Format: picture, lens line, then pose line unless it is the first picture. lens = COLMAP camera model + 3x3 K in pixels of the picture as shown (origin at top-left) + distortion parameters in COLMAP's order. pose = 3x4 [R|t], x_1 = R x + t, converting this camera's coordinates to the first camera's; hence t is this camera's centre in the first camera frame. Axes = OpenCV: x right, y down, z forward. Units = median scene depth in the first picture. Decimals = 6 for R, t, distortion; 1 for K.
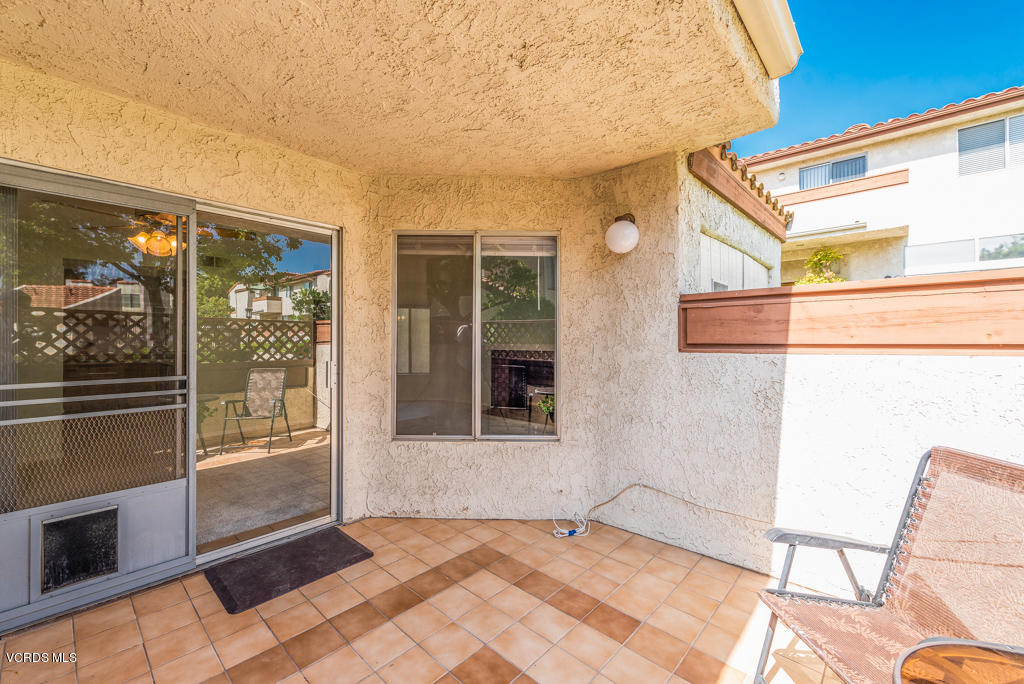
lens RADIAL K [[428.5, 0, 481.4], [0, 428.5, 339.3], [0, 0, 1]] dist [0.001201, 0.000083]
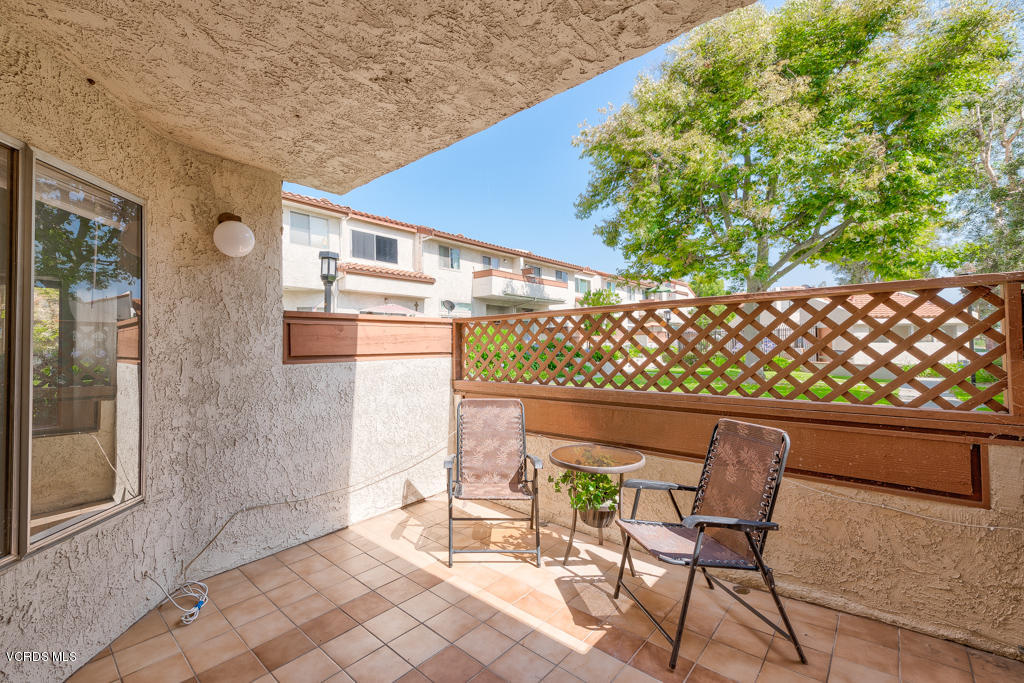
lens RADIAL K [[428.5, 0, 481.4], [0, 428.5, 338.8], [0, 0, 1]] dist [0.001201, 0.000083]
pose [[-0.033978, 0.017579, 0.999268, -0.604014], [0.005941, 0.999831, -0.017387, -0.011628], [-0.999405, 0.005346, -0.034076, 0.537324]]
